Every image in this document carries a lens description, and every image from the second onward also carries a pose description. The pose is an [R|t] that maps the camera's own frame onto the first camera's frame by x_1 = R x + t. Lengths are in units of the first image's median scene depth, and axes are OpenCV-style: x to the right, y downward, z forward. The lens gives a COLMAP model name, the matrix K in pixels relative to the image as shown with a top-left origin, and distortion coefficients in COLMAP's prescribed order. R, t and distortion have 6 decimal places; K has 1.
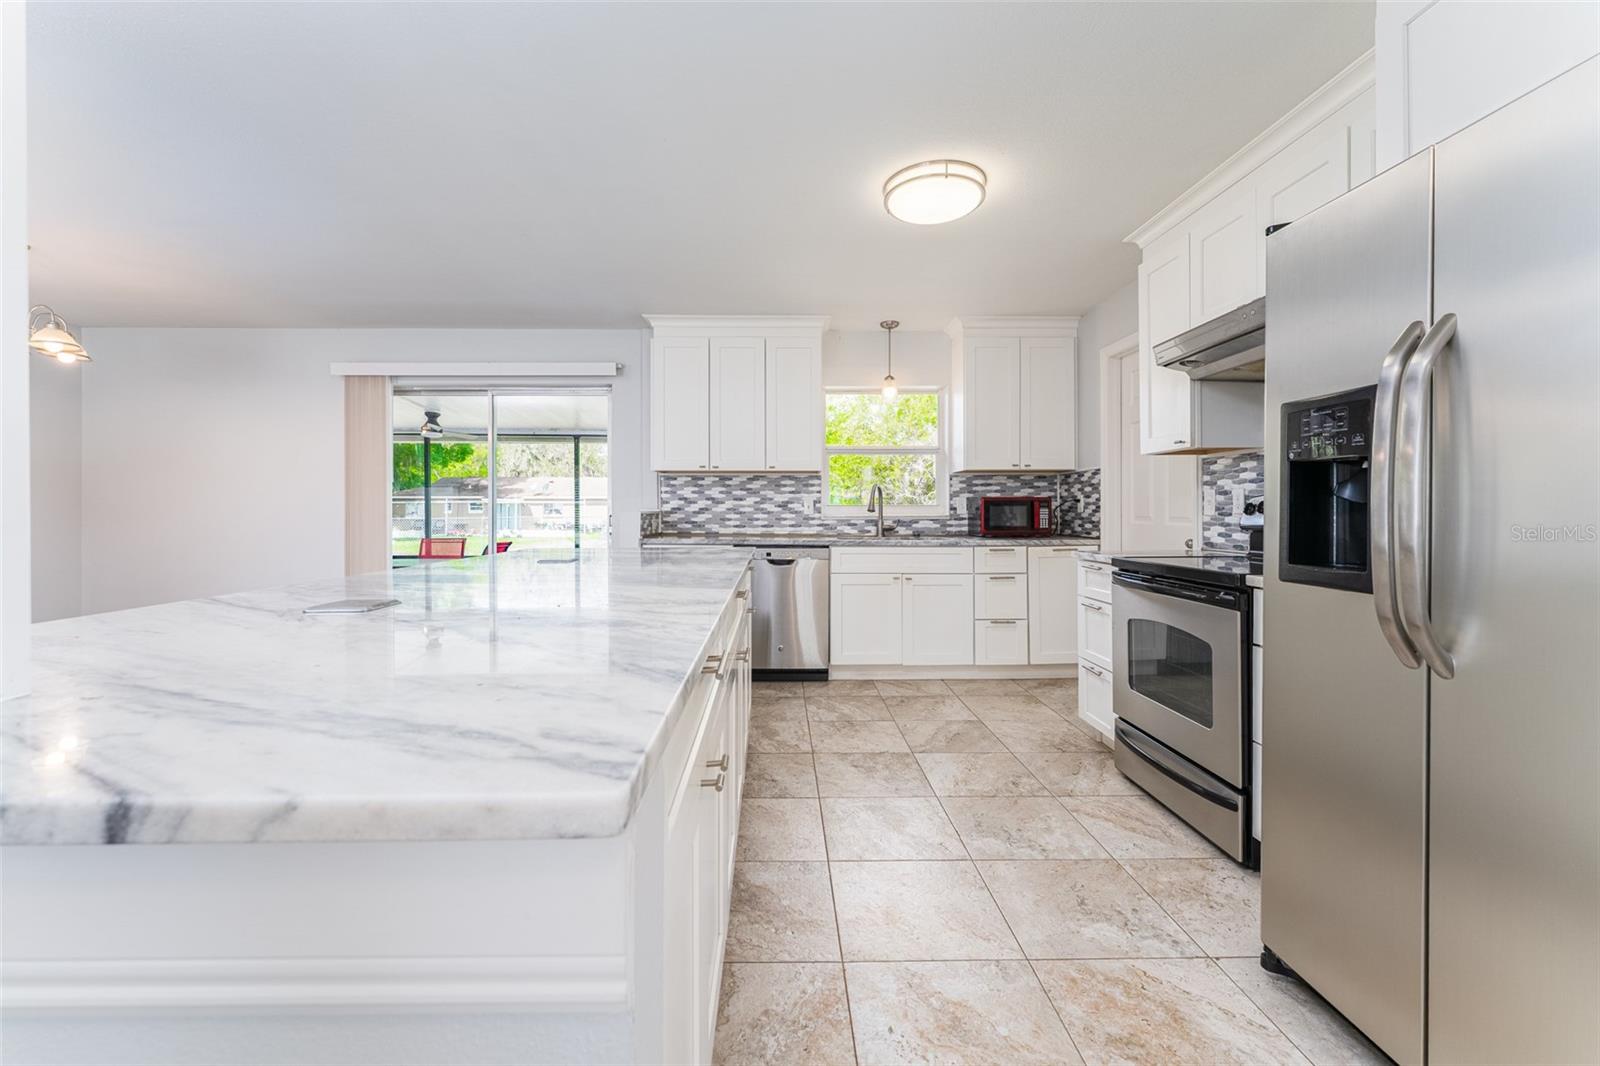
lens RADIAL K [[647.8, 0, 791.7], [0, 647.8, 519.4], [0, 0, 1]] dist [0.000352, -0.000070]
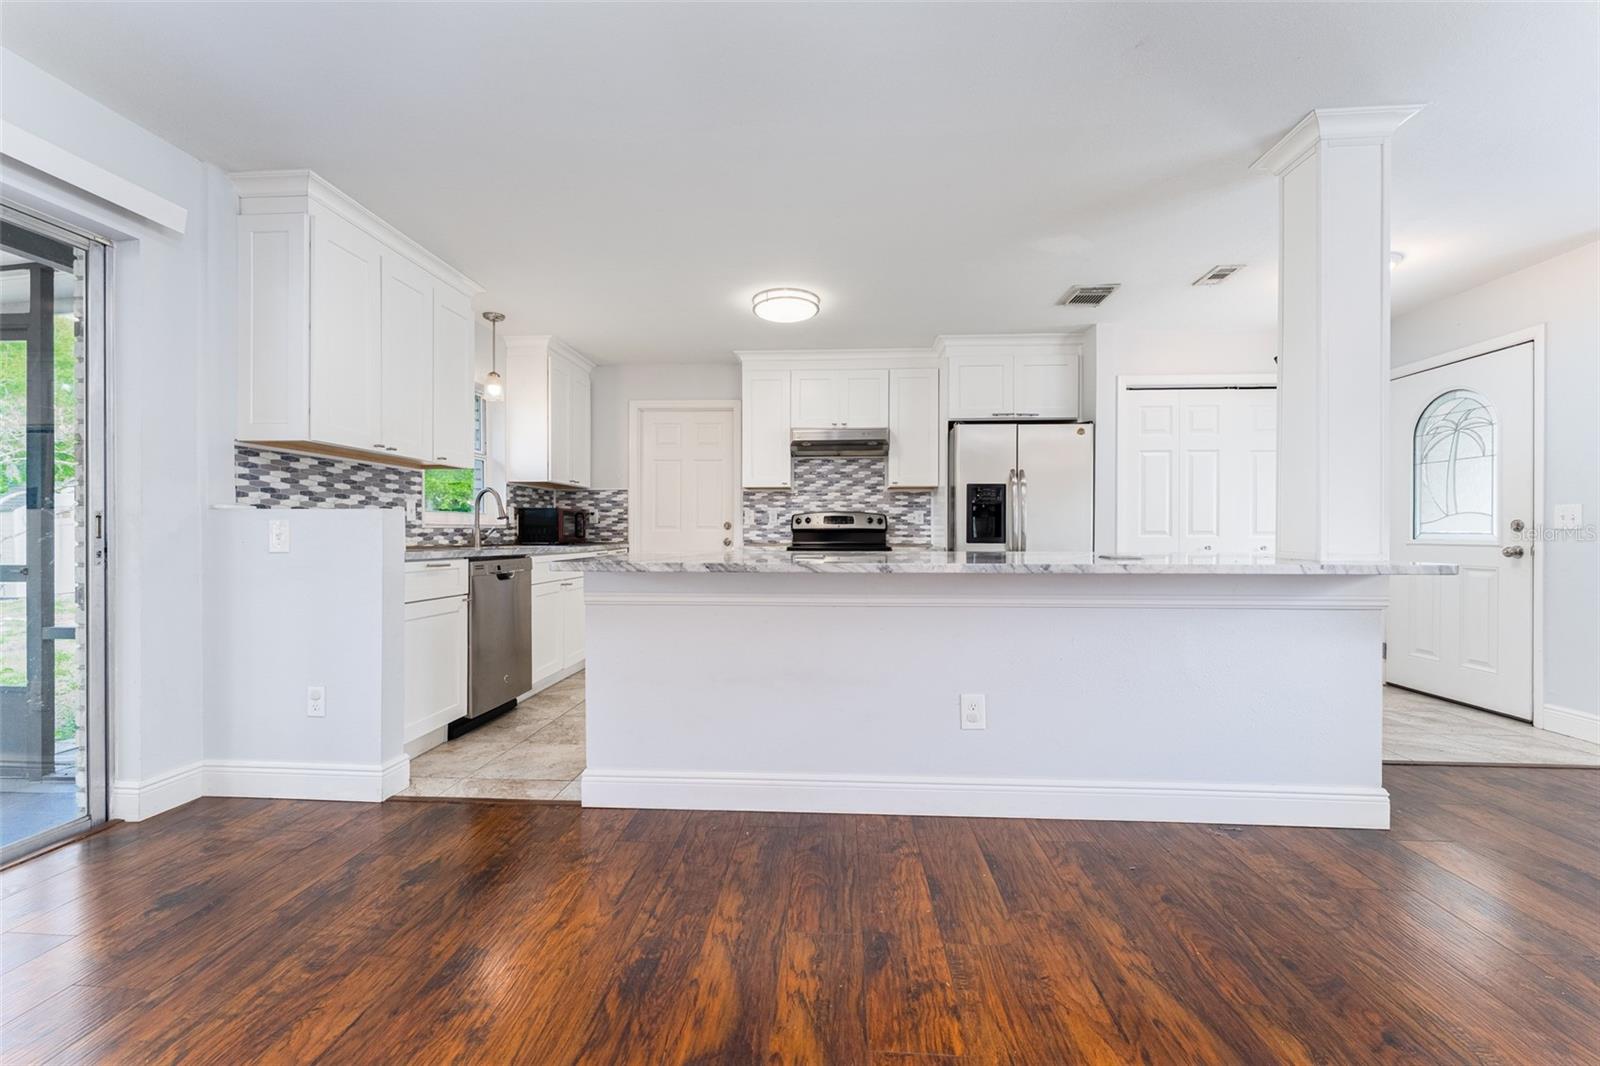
lens RADIAL K [[648.8, 0, 793.9], [0, 648.8, 528.0], [0, 0, 1]] dist [-0.002653, -0.000219]
pose [[0.087323, 0.008364, 0.996145, -0.707839], [0.011752, 0.999887, -0.009426, 0.013678], [-0.996111, 0.012530, 0.087215, 0.477323]]
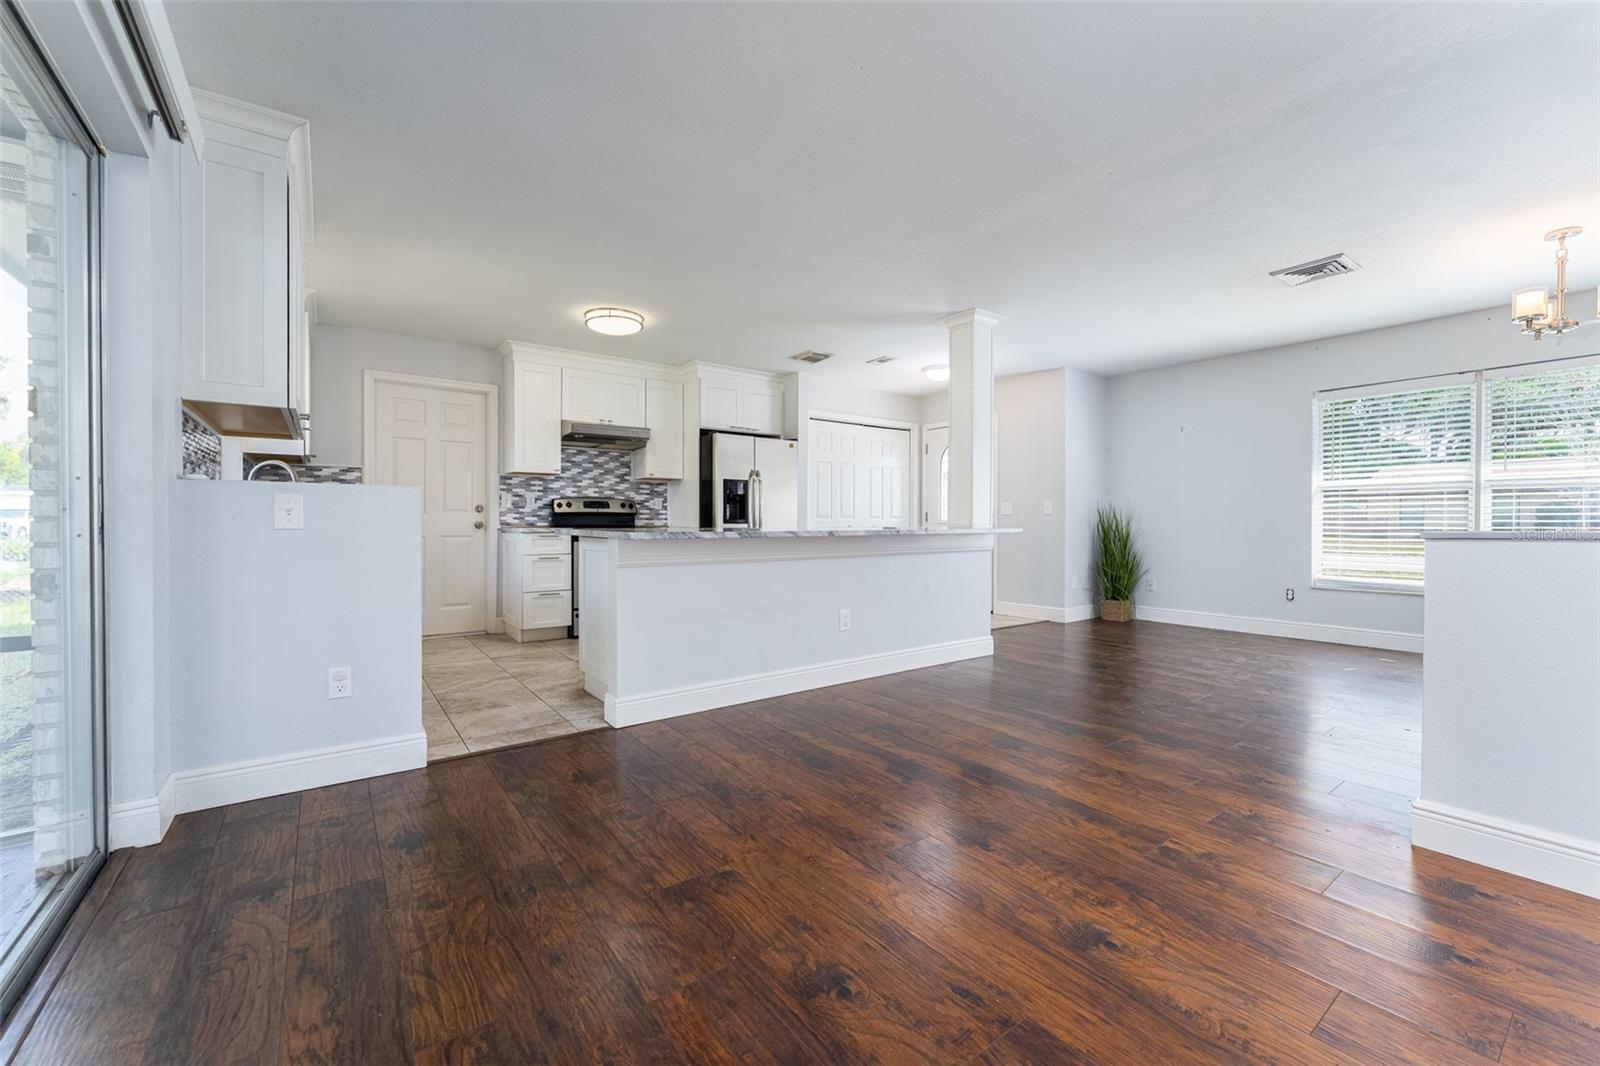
lens RADIAL K [[647.8, 0, 791.7], [0, 647.8, 519.4], [0, 0, 1]] dist [0.000352, -0.000070]
pose [[-0.574436, 0.003615, 0.818542, -0.836390], [0.010565, 0.999940, 0.002998, 0.018968], [-0.818482, 0.010370, -0.574439, 0.906459]]
